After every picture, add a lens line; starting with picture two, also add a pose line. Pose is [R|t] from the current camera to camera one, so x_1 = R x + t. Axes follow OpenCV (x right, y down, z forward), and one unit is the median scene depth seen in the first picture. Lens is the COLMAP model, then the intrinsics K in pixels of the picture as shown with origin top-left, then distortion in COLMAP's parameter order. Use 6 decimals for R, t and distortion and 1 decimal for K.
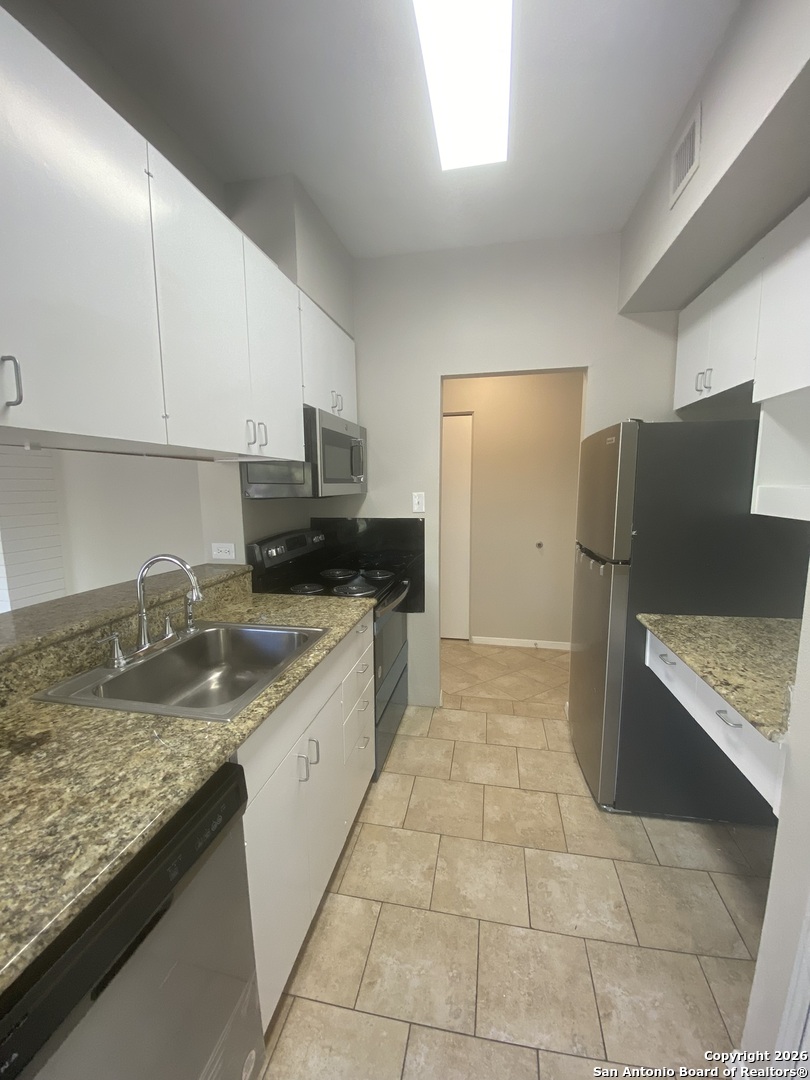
lens RADIAL K [[435.3, 0, 405.0], [0, 435.3, 540.0], [0, 0, 1]] dist [0.017083, -0.019115]
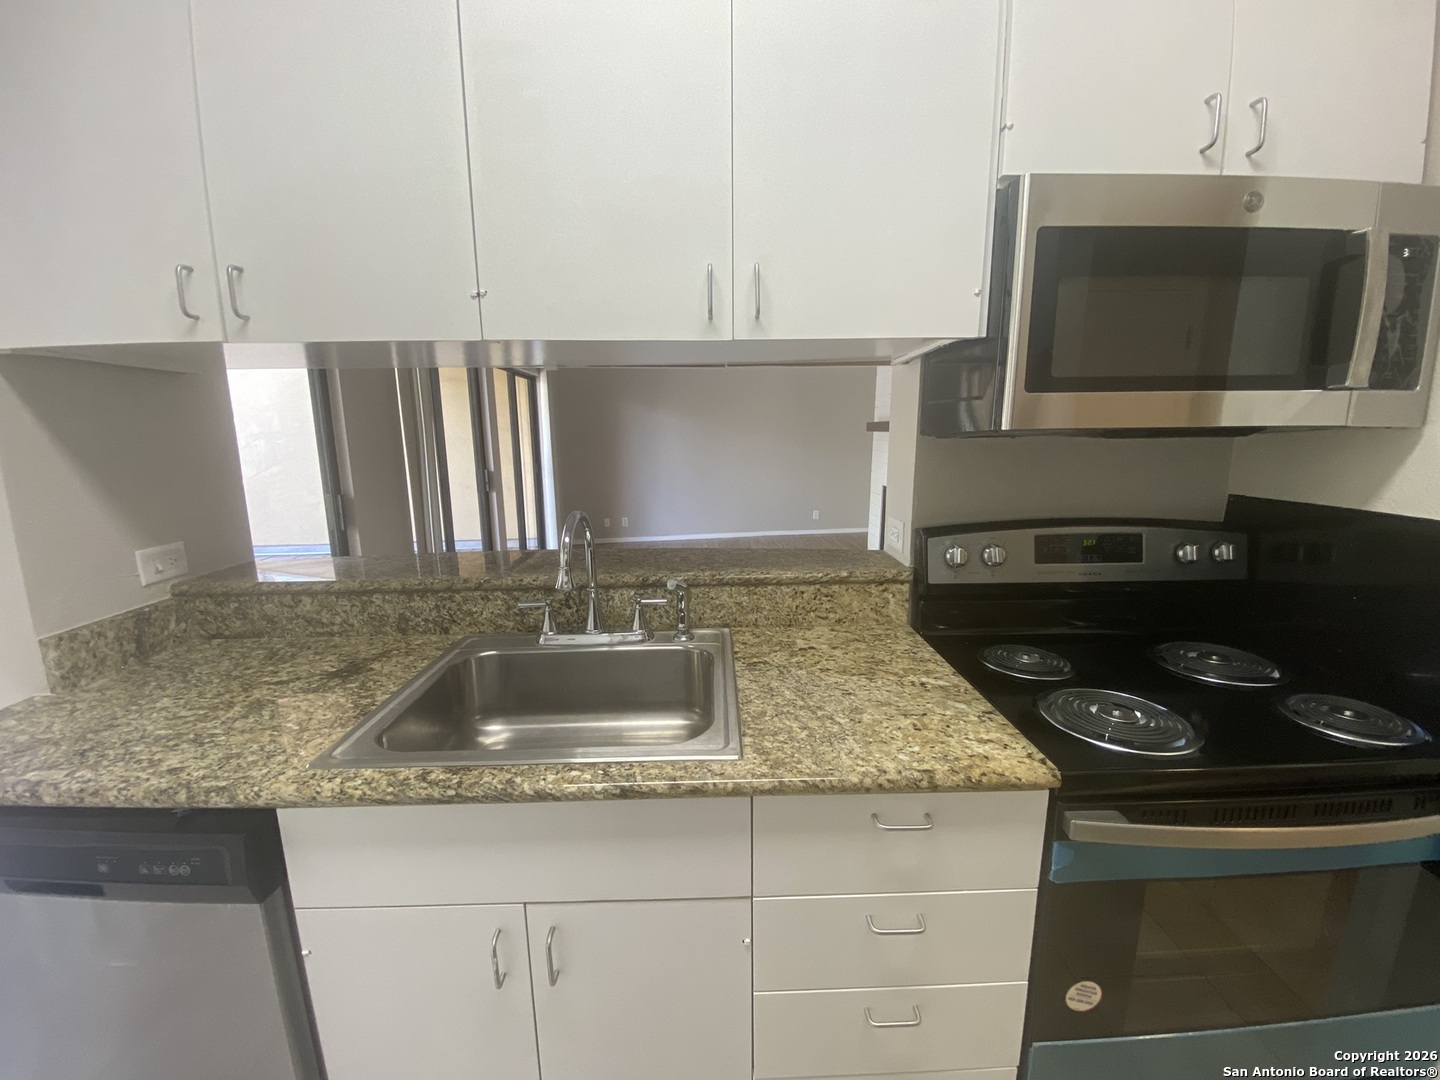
lens RADIAL K [[580.4, 0, 724.0], [0, 580.4, 540.2], [0, 0, 1]] dist [0.017083, -0.019115]
pose [[0.216893, 0.184509, -0.958600, 0.333607], [-0.113940, 0.980049, 0.162857, -0.086263], [0.969523, 0.073900, 0.233588, 0.918668]]
